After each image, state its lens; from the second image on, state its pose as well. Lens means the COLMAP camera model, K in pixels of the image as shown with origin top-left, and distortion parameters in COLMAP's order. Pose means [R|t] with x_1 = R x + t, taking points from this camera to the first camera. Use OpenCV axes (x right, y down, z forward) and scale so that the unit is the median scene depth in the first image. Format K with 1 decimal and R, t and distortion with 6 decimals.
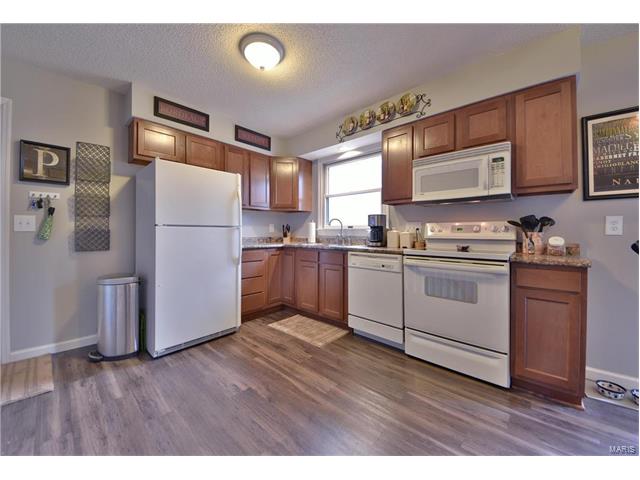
lens RADIAL K [[250.6, 0, 319.5], [0, 250.6, 235.4], [0, 0, 1]] dist [-0.022908, -0.000592]
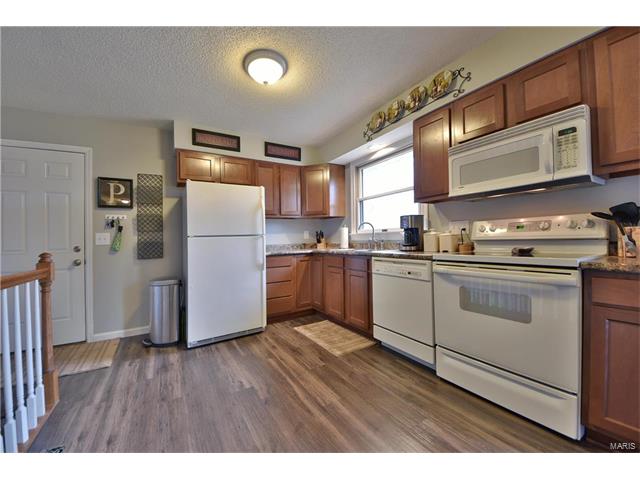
lens RADIAL K [[241.9, 0, 293.1], [0, 241.9, 241.8], [0, 0, 1]] dist [0.000071, -0.011787]
pose [[0.943663, -0.030519, -0.329498, 0.126197], [0.031260, 0.999507, -0.003053, 0.001271], [0.329428, -0.007419, 0.944151, 0.045140]]
